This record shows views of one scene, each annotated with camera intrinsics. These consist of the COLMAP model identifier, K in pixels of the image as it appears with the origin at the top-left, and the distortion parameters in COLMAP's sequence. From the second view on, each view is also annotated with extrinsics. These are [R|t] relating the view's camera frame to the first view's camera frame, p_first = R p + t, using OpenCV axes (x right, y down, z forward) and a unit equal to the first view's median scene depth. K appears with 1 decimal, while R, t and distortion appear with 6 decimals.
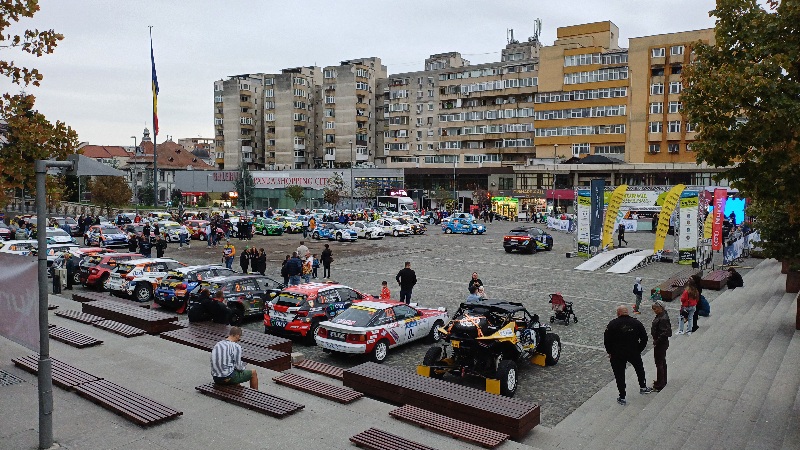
lens RADIAL K [[579.3, 0, 399.5], [0, 579.3, 218.3], [0, 0, 1]] dist [0.030257, -0.007890]
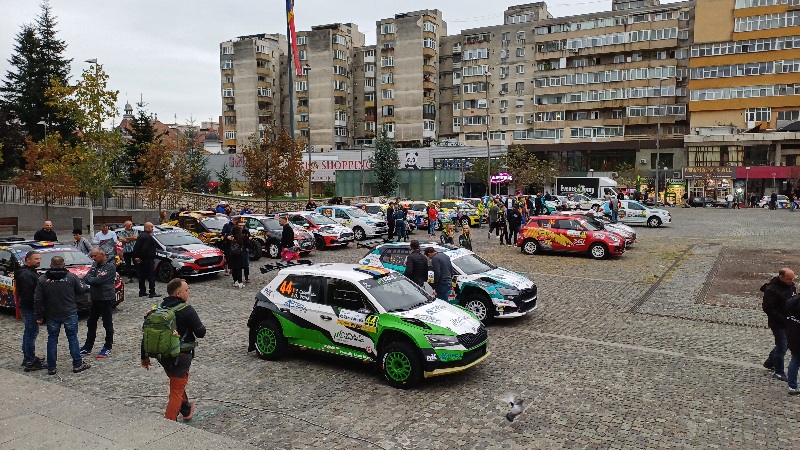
lens RADIAL K [[579.3, 0, 398.3], [0, 579.3, 232.2], [0, 0, 1]] dist [0.030257, -0.007890]
pose [[0.994233, -0.025901, 0.104066, -0.195907], [0.021662, 0.998897, 0.041666, -0.003418], [-0.105030, -0.039171, 0.993697, 0.199463]]
